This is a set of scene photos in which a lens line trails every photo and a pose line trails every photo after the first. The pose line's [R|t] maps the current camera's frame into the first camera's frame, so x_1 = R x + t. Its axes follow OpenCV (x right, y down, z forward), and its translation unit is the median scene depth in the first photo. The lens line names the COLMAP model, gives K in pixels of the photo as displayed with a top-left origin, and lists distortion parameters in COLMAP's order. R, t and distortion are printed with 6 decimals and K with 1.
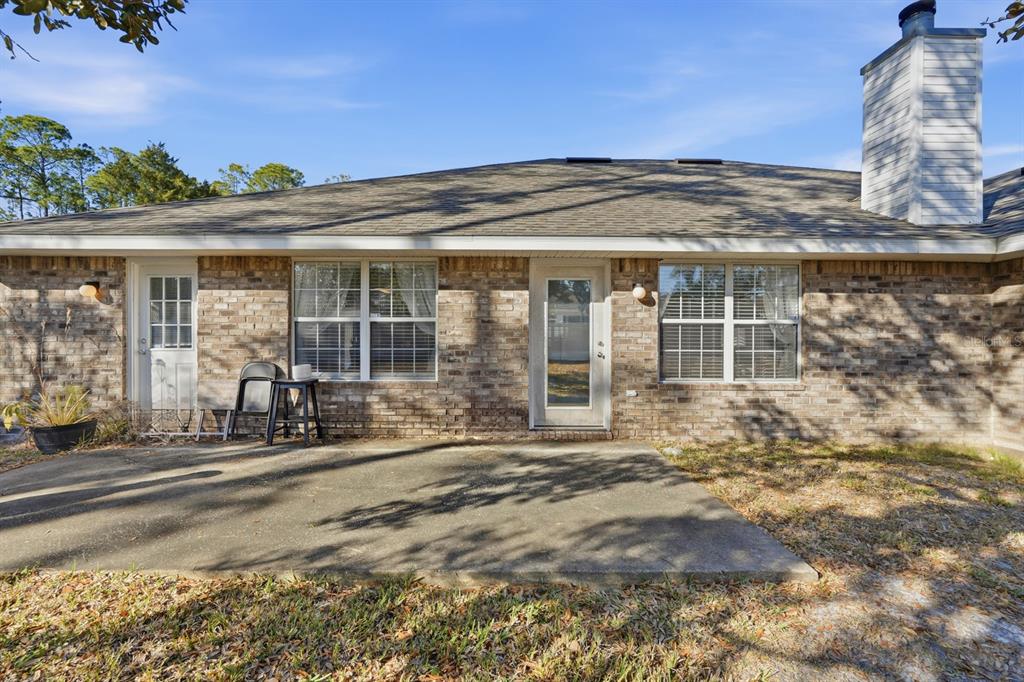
lens RADIAL K [[458.3, 0, 509.6], [0, 458.3, 341.0], [0, 0, 1]] dist [-0.003888, 0.000224]
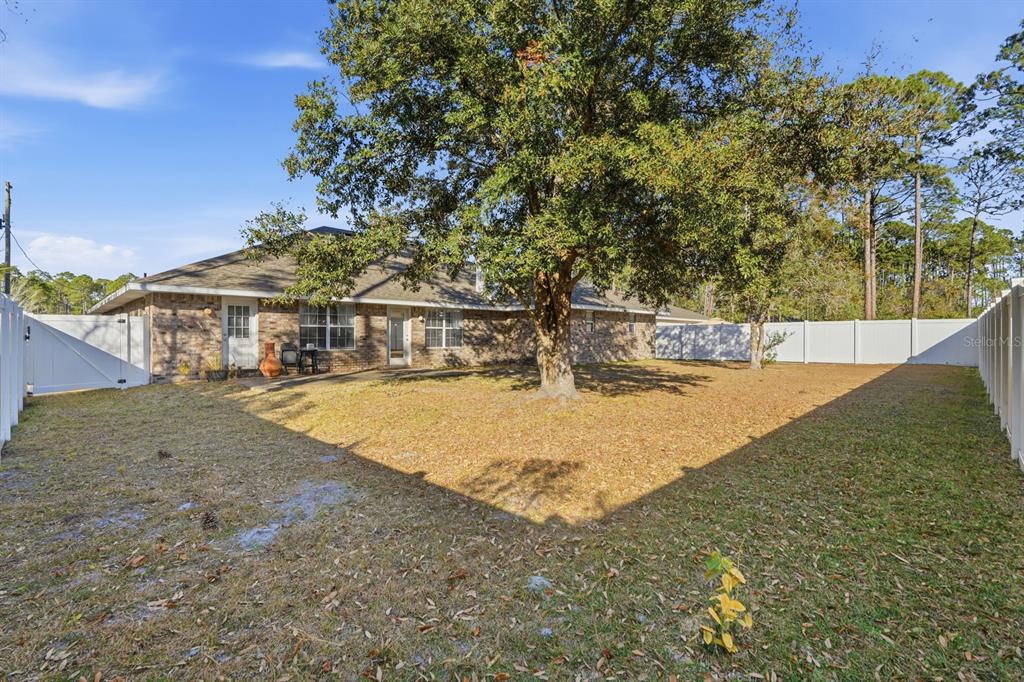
lens RADIAL K [[458.3, 0, 510.9], [0, 458.3, 337.1], [0, 0, 1]] dist [-0.003888, 0.000224]
pose [[0.706991, -0.002734, 0.707217, -1.403014], [0.000994, 0.999995, 0.002873, 0.007989], [-0.707222, -0.001328, 0.706990, -1.523345]]
